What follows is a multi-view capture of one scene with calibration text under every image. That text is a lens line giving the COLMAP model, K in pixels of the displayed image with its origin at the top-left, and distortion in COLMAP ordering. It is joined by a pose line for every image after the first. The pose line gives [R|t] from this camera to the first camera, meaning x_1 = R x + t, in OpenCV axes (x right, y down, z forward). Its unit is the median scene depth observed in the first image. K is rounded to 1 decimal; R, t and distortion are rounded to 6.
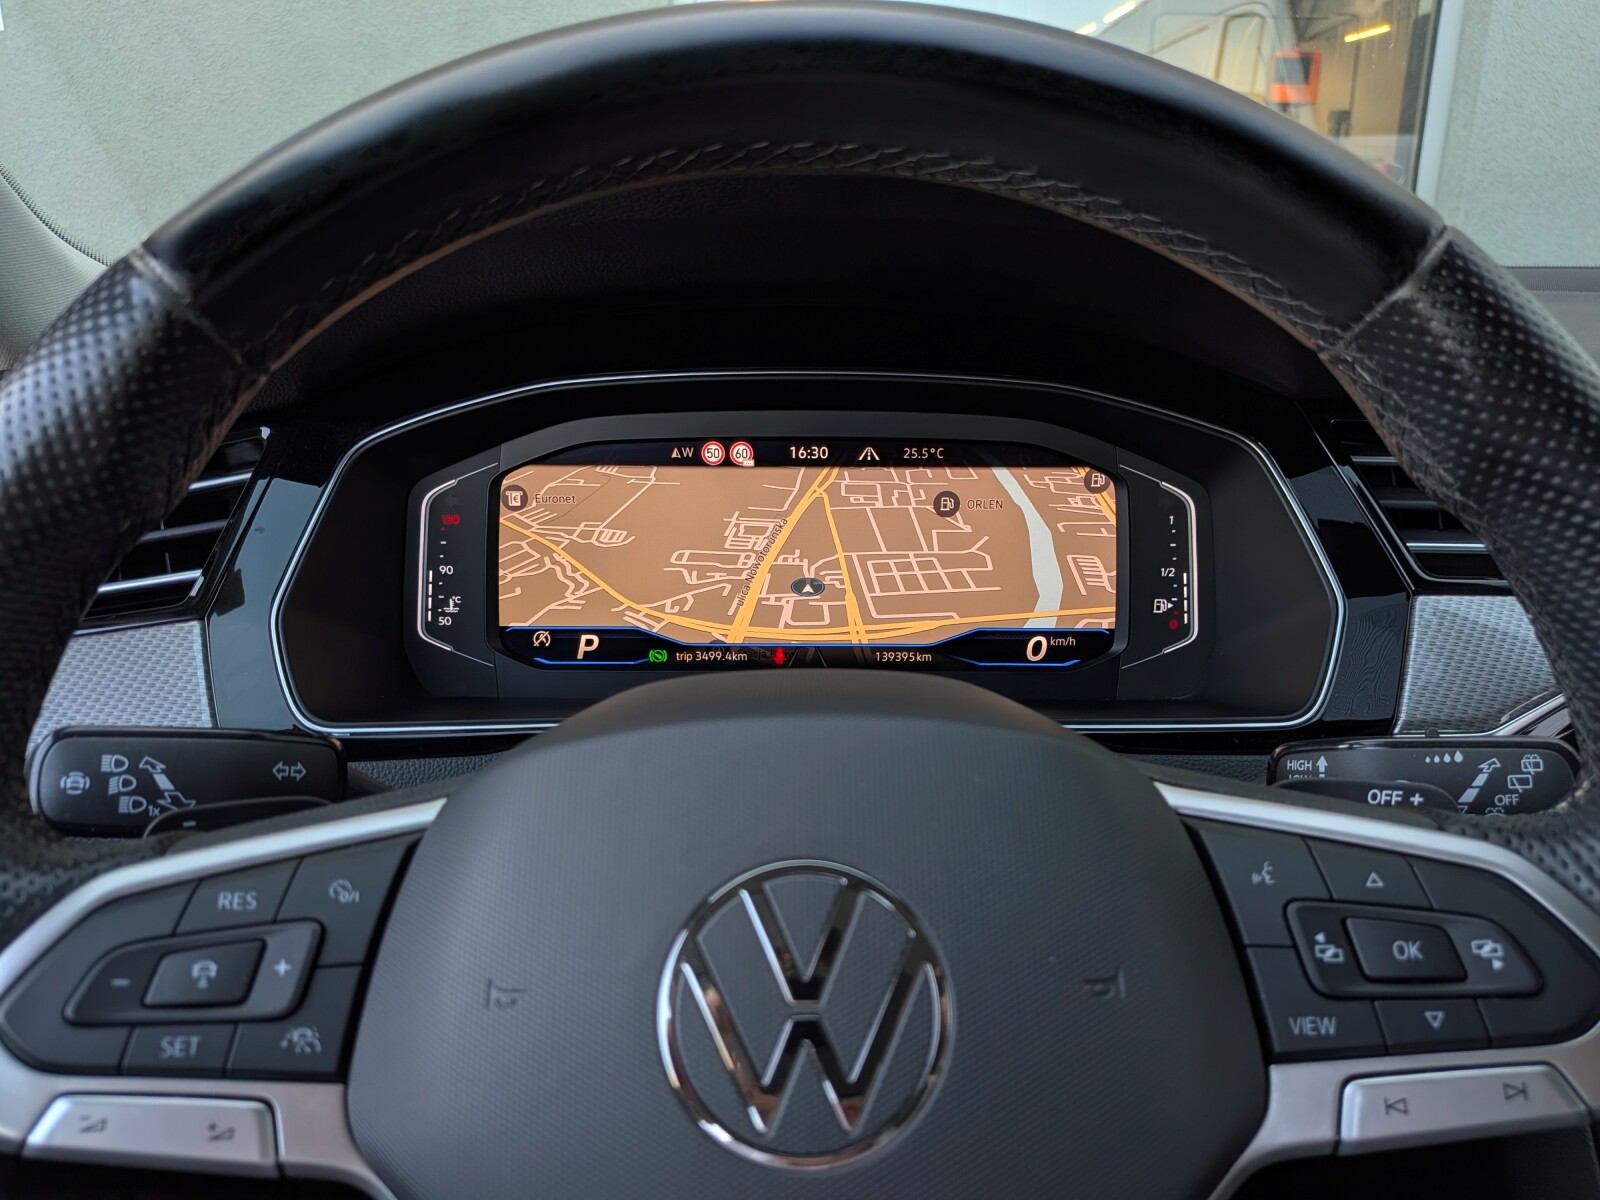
lens RADIAL K [[1158.1, 0, 797.8], [0, 1158.1, 597.1], [0, 0, 1]] dist [0.062842, -0.112983]
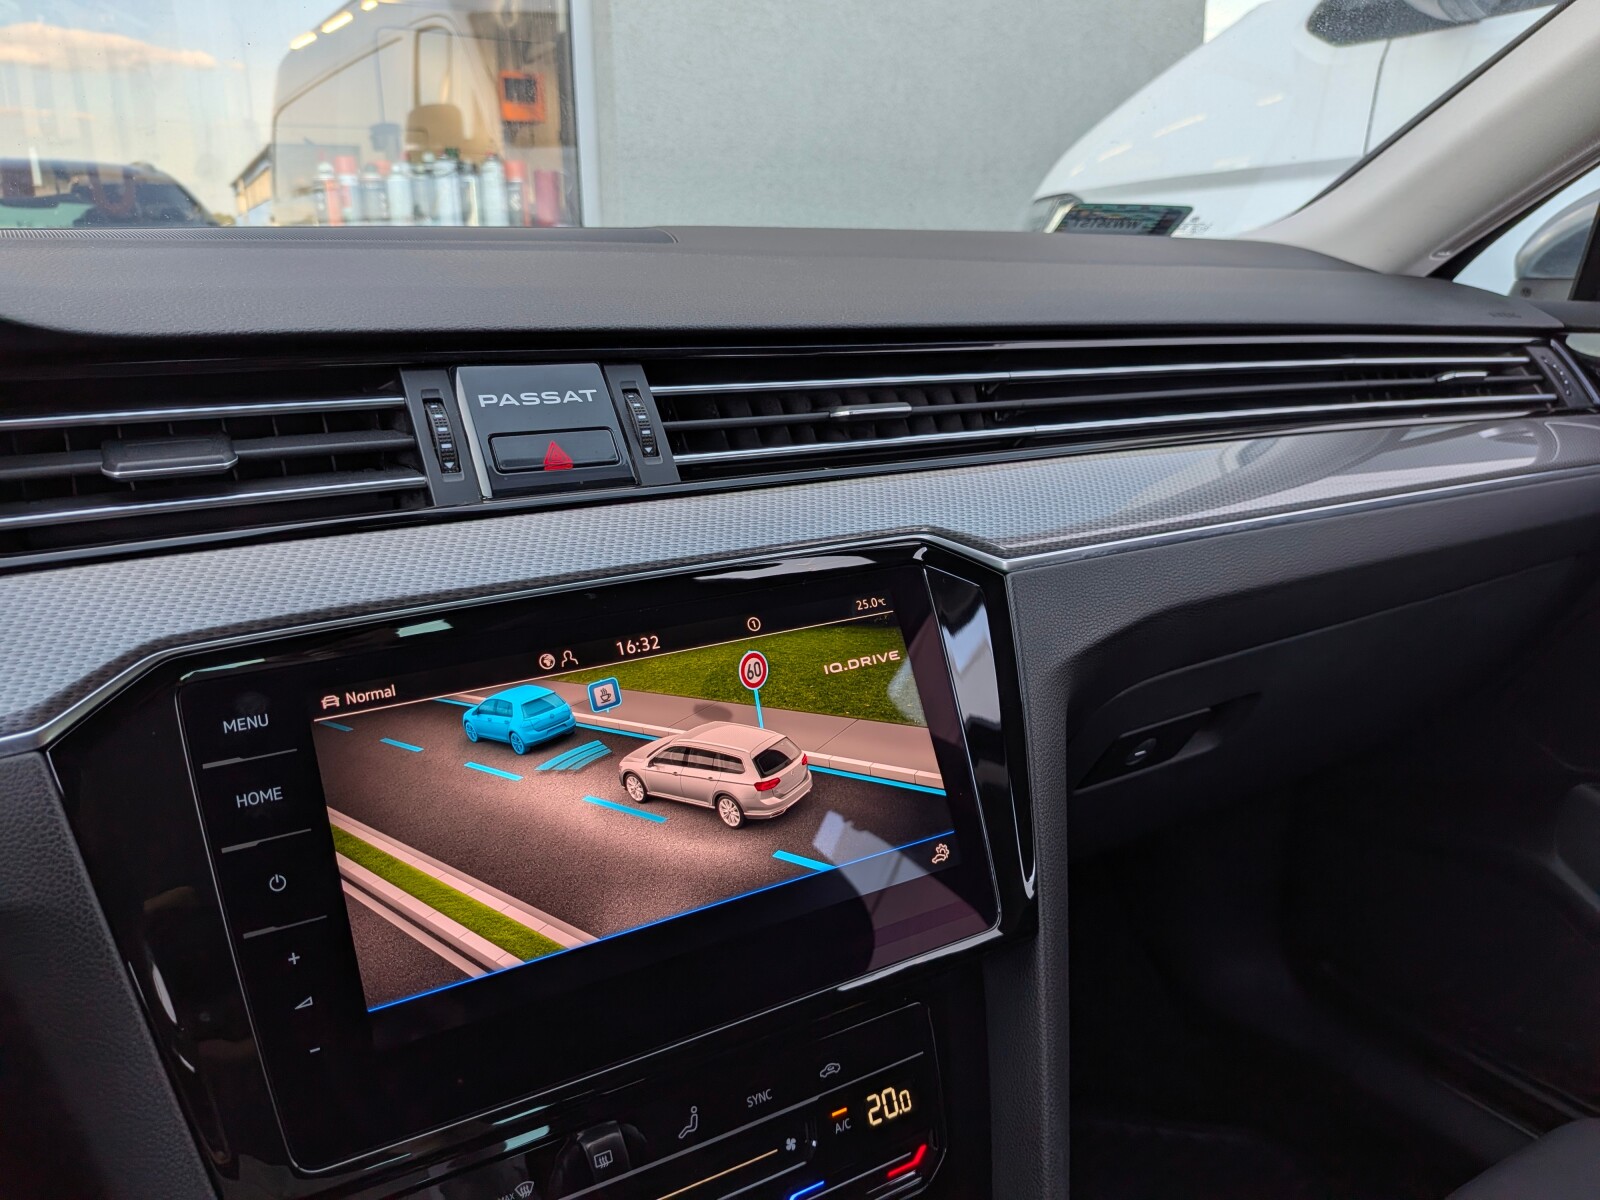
lens RADIAL K [[1158.1, 0, 785.7], [0, 1158.1, 582.6], [0, 0, 1]] dist [0.062842, -0.112983]
pose [[0.842861, -0.157236, 0.514647, 0.527492], [0.169010, 0.985316, 0.024241, 0.070739], [-0.510902, 0.066549, 0.857059, -0.011797]]
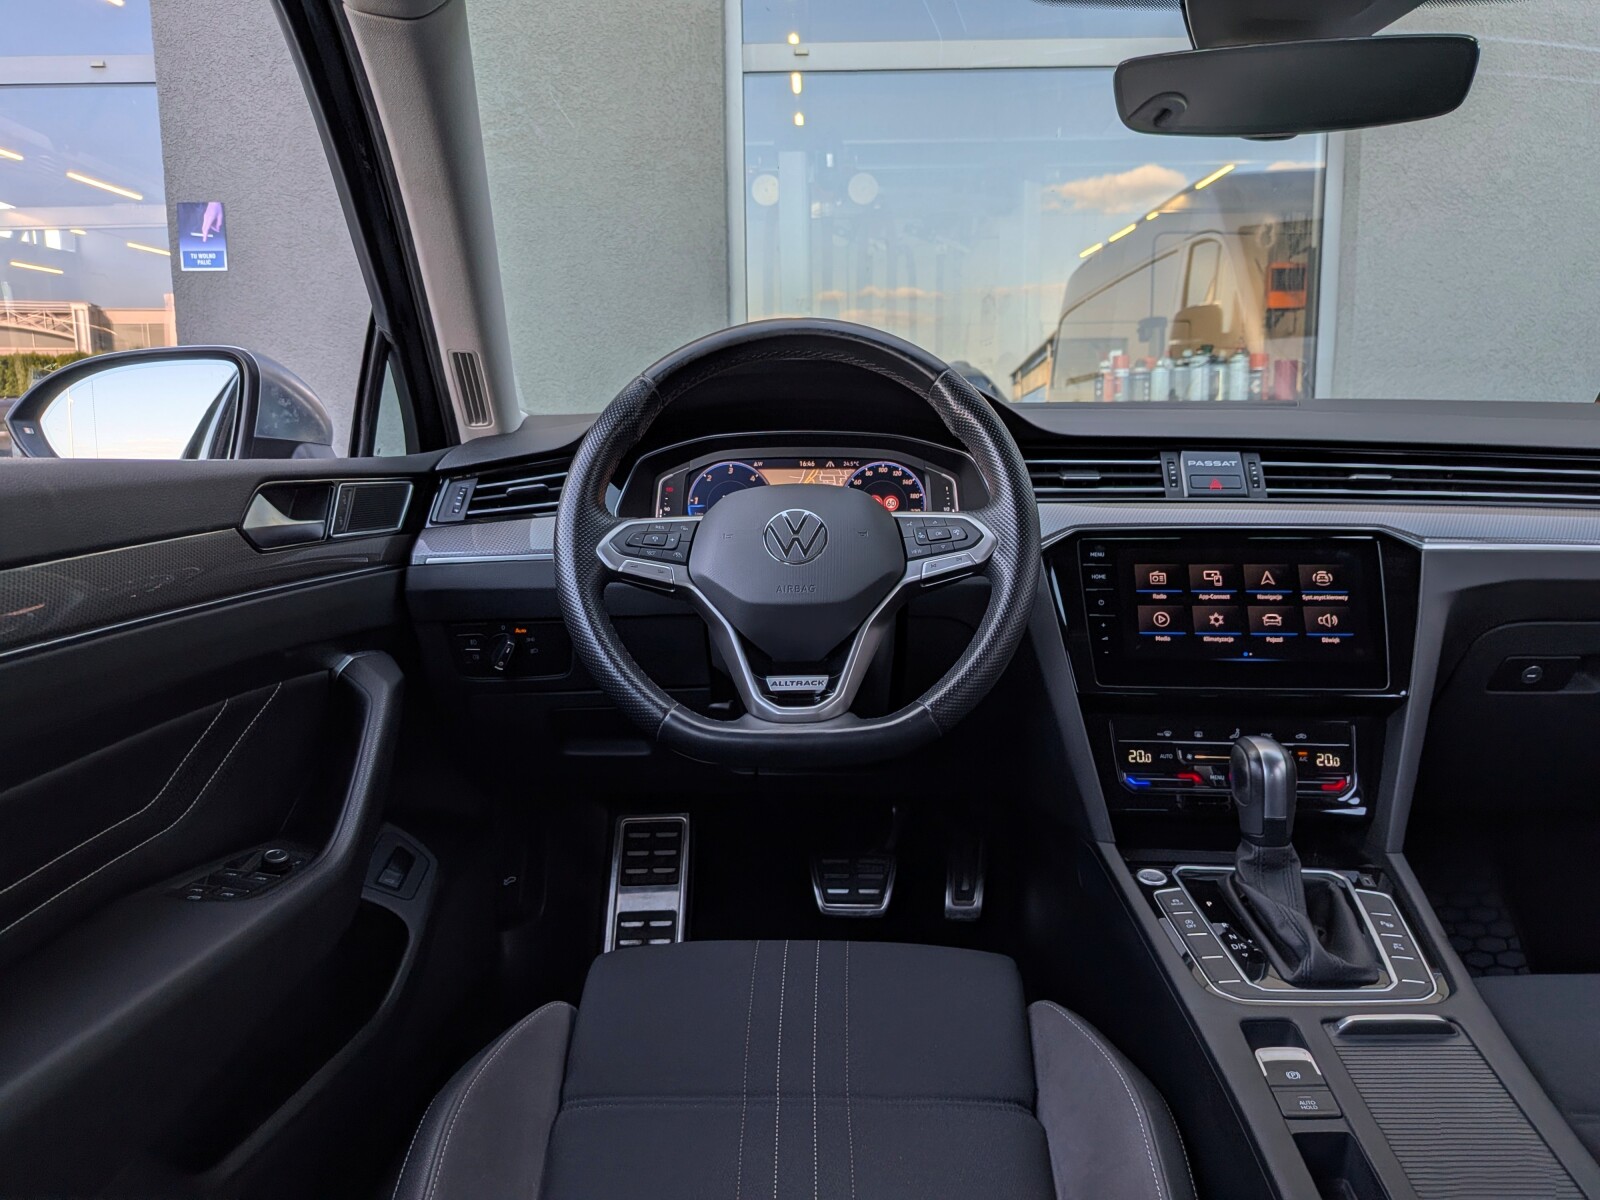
lens RADIAL K [[1158.1, 0, 806.6], [0, 1158.1, 597.7], [0, 0, 1]] dist [0.062842, -0.112983]
pose [[0.999703, -0.002983, -0.024191, 0.070623], [-0.000925, 0.987129, -0.159924, 0.587515], [0.024357, 0.159899, 0.986833, -1.516395]]
